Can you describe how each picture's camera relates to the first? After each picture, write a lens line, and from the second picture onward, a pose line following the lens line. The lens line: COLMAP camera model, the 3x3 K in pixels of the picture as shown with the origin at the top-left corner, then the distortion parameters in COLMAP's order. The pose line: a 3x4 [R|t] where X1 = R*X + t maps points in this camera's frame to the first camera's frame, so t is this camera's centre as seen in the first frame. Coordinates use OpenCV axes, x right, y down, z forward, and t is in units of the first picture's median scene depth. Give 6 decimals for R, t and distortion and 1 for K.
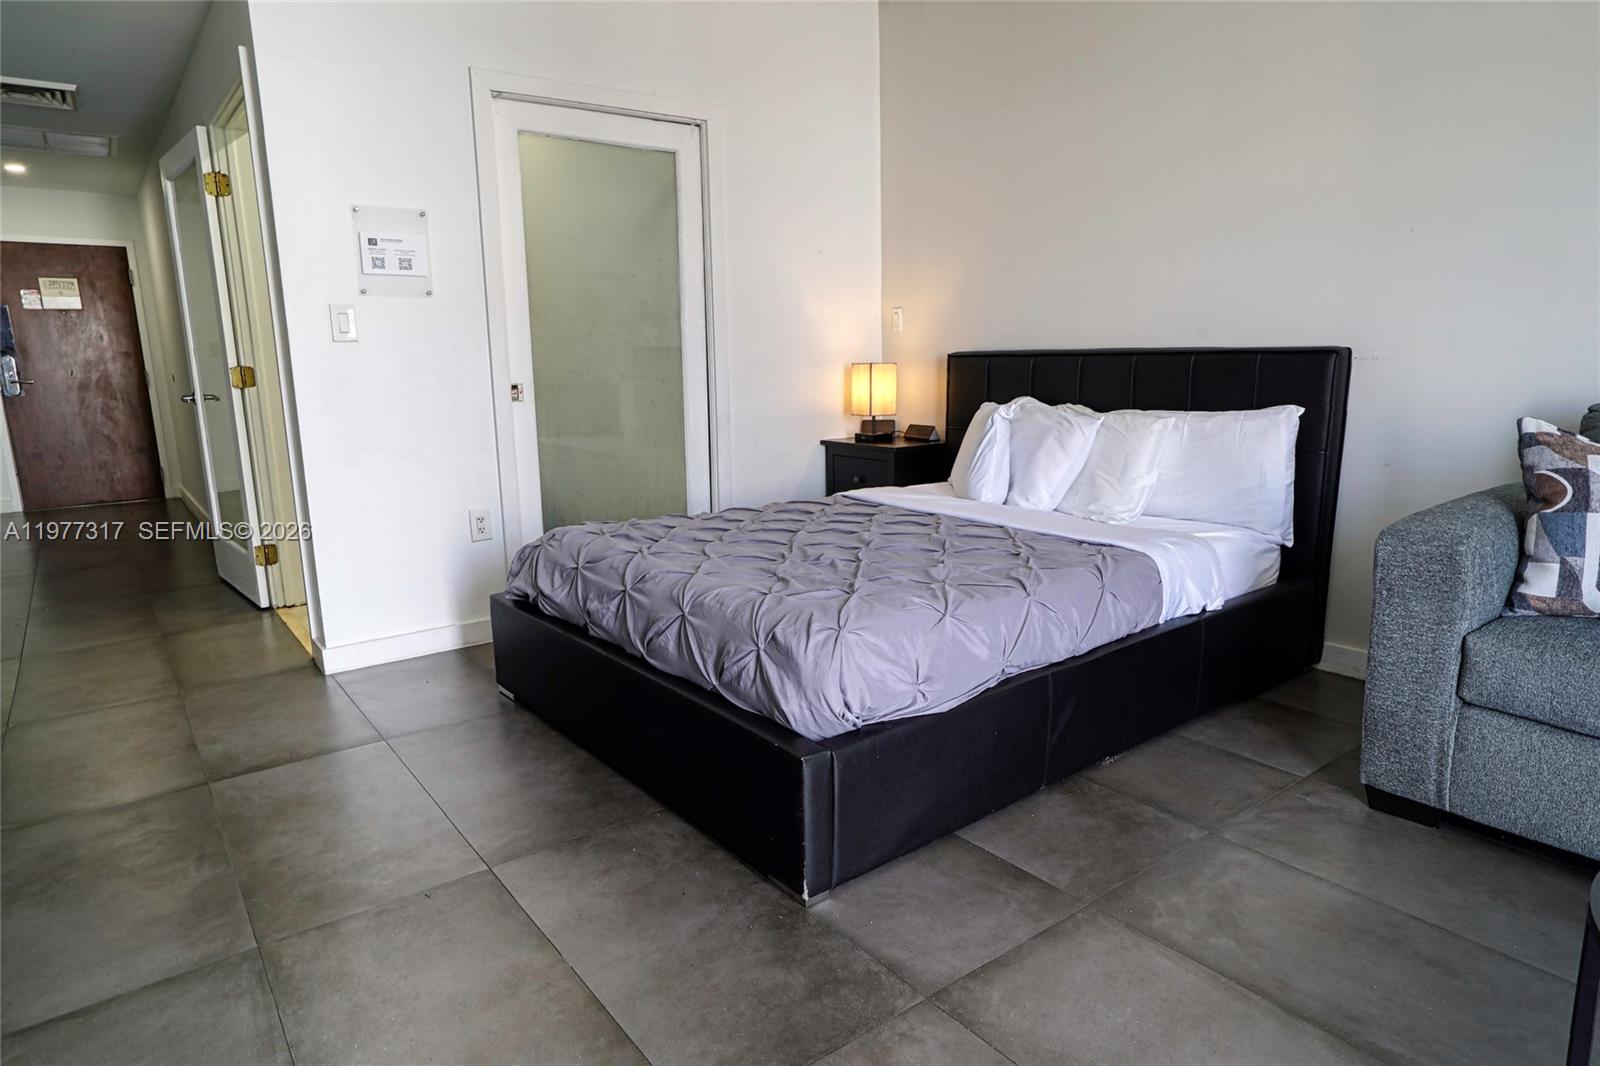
lens RADIAL K [[949.7, 0, 800.0], [0, 949.7, 533.0], [0, 0, 1]] dist [-0.033454, 0.043512]
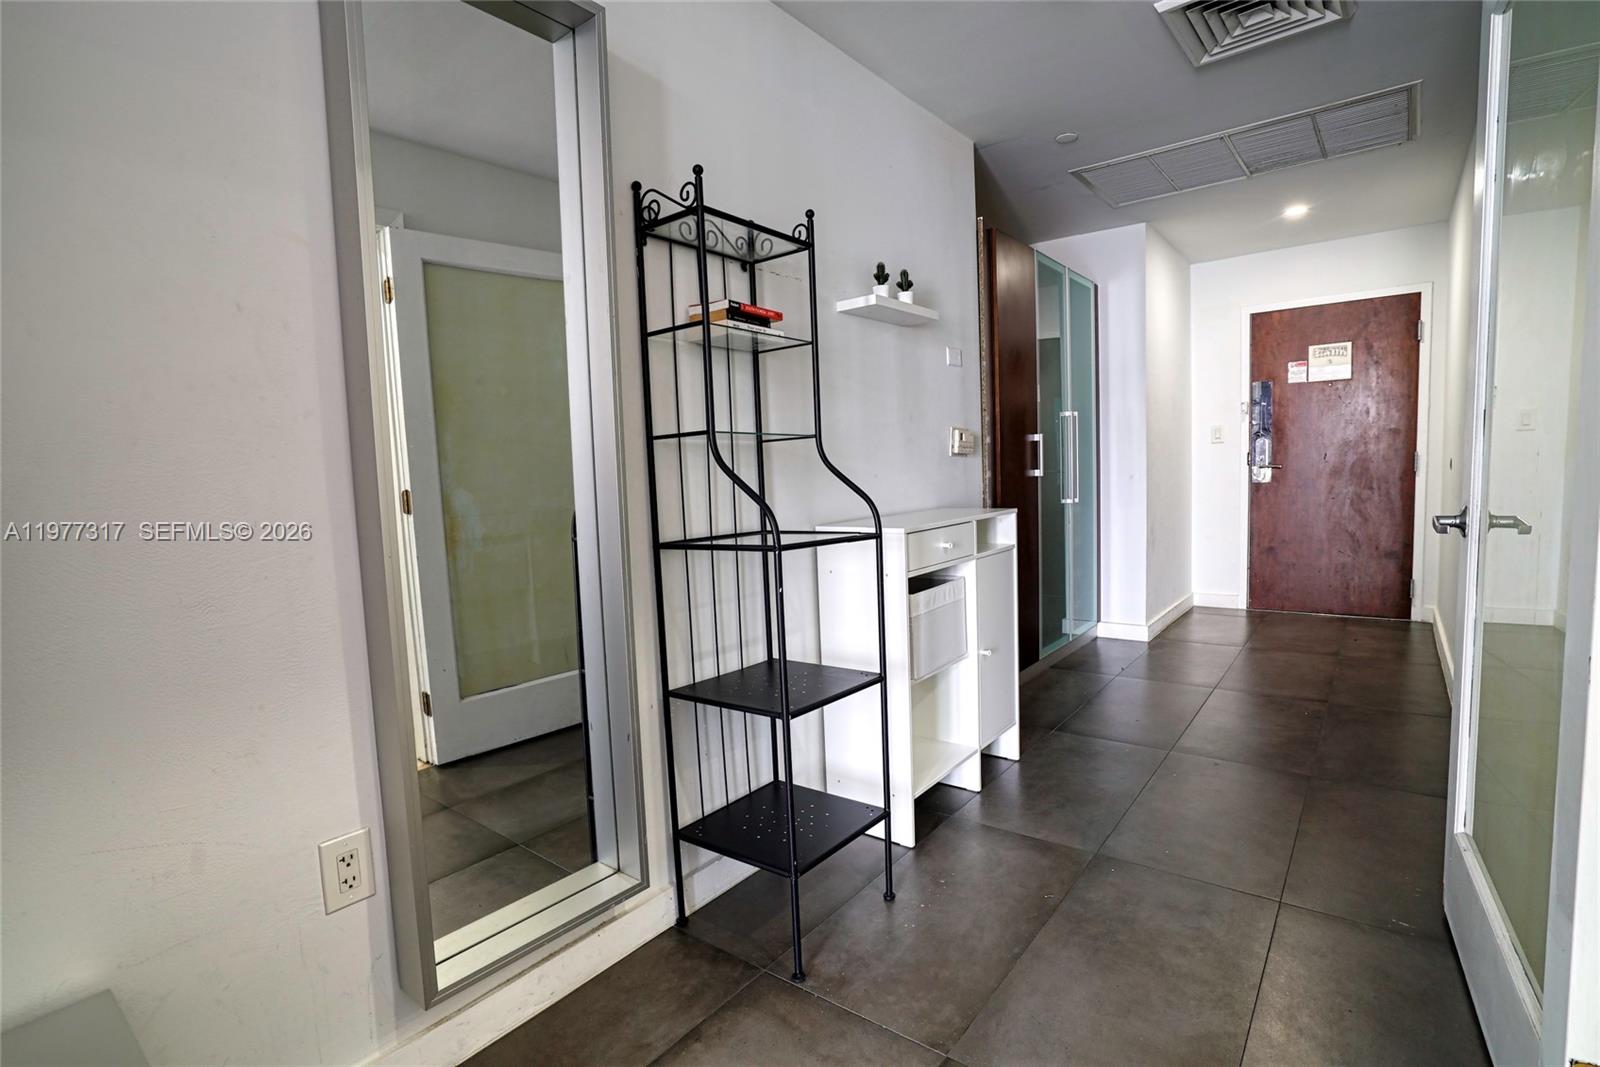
lens RADIAL K [[767.8, 0, 808.4], [0, 767.8, 535.1], [0, 0, 1]] dist [-0.018987, 0.000076]
pose [[0.270914, 0.098261, -0.957575, -0.426487], [-0.148898, 0.987081, 0.059163, -0.125776], [0.951018, 0.126553, 0.282045, 0.674357]]
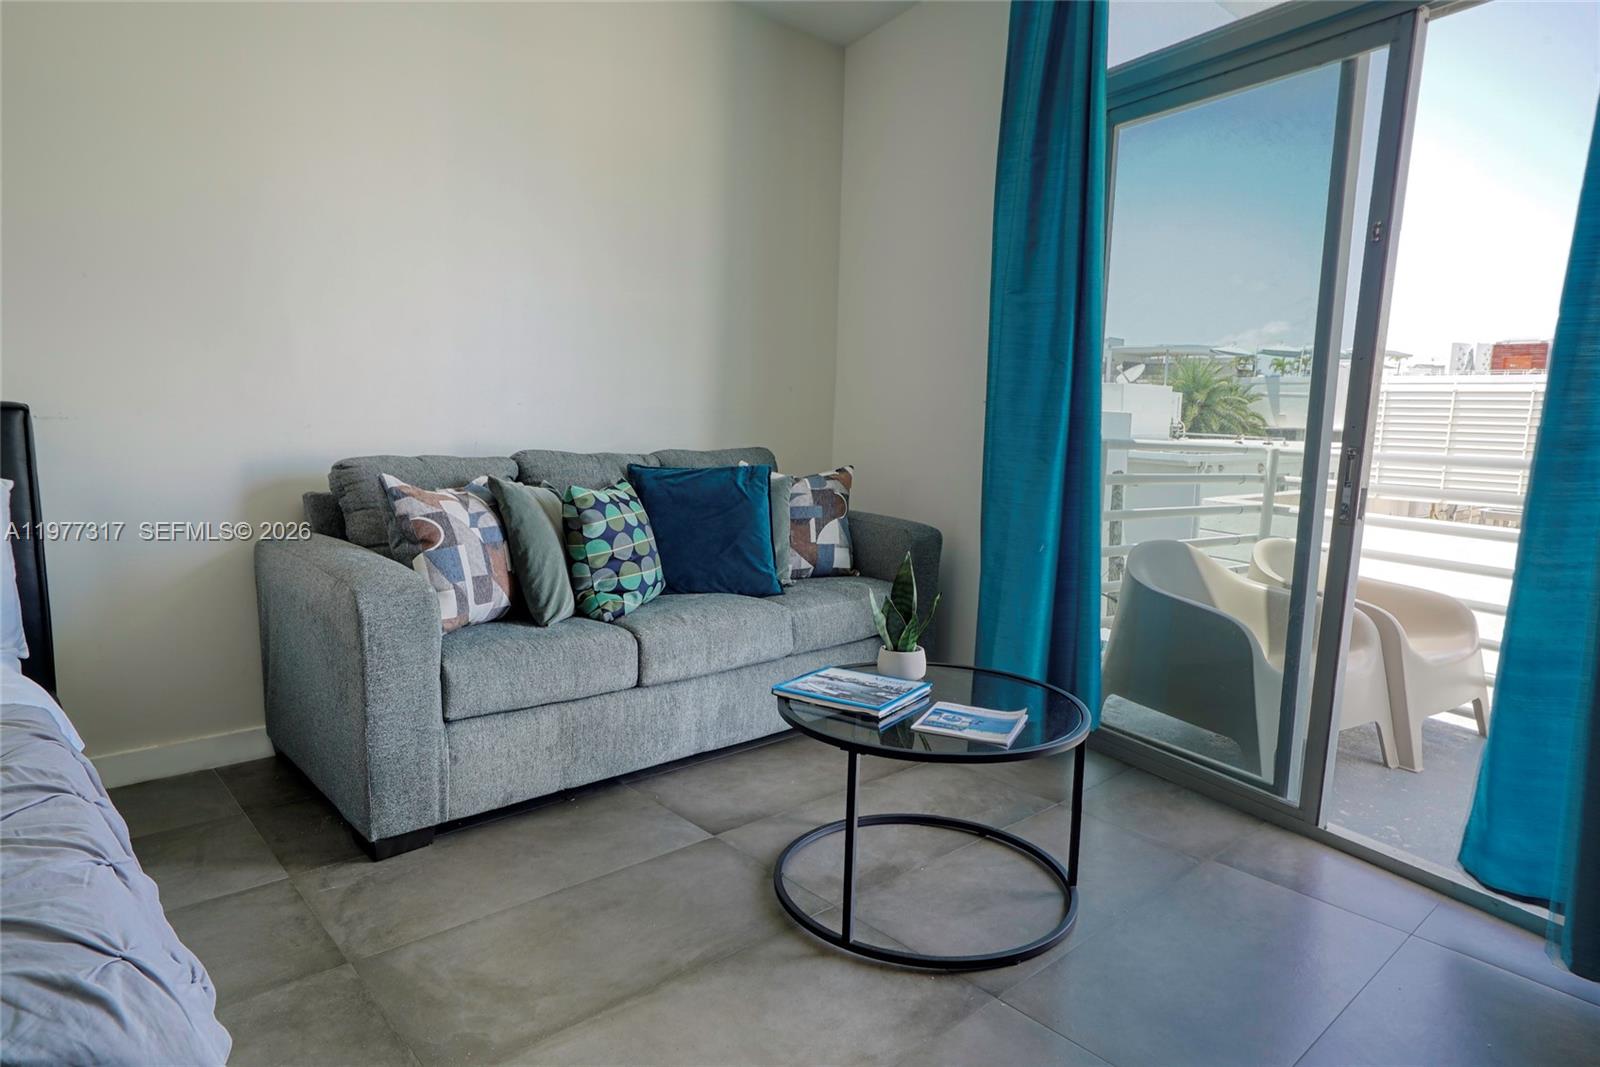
lens RADIAL K [[949.7, 0, 800.0], [0, 949.7, 533.5], [0, 0, 1]] dist [-0.033454, 0.043512]
pose [[-0.074110, -0.113582, 0.990761, -0.202188], [0.167582, 0.977946, 0.124648, -0.053184], [-0.983069, 0.175271, -0.053441, 0.278783]]
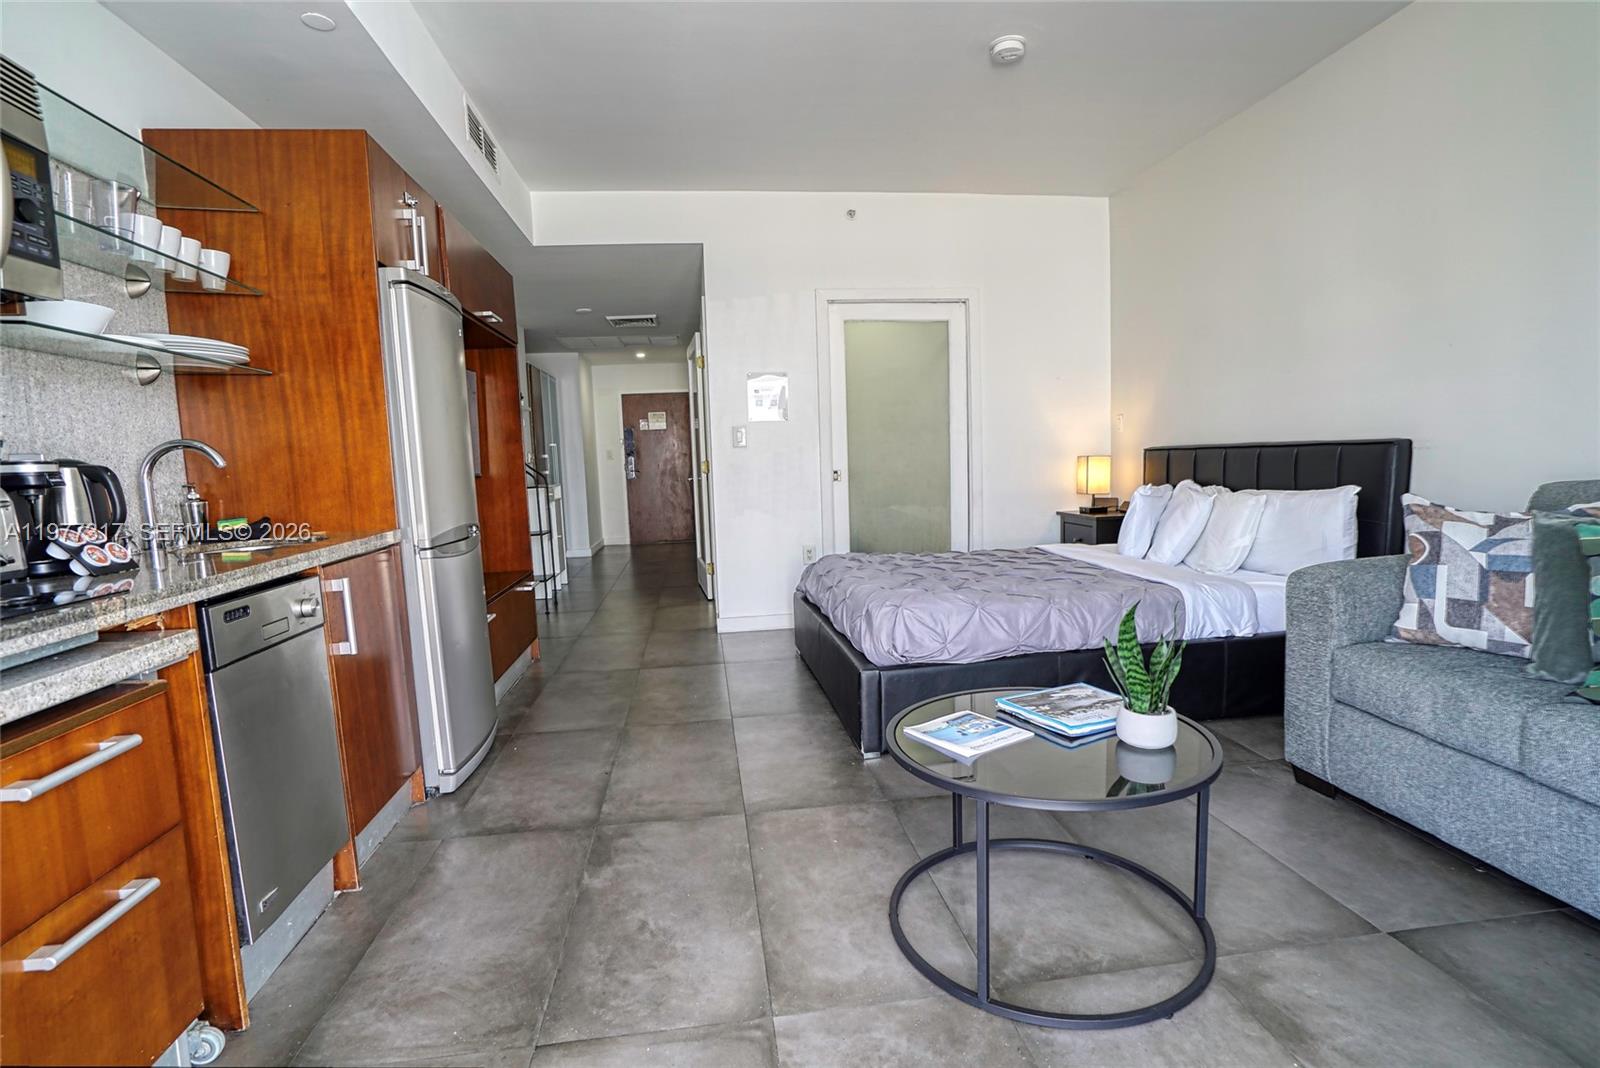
lens RADIAL K [[767.8, 0, 808.4], [0, 767.8, 535.6], [0, 0, 1]] dist [-0.018987, 0.000076]
pose [[0.877676, 0.038346, -0.477718, 0.255065], [-0.073729, 0.995731, -0.055531, 0.027781], [0.473549, 0.083960, 0.876757, -0.156416]]
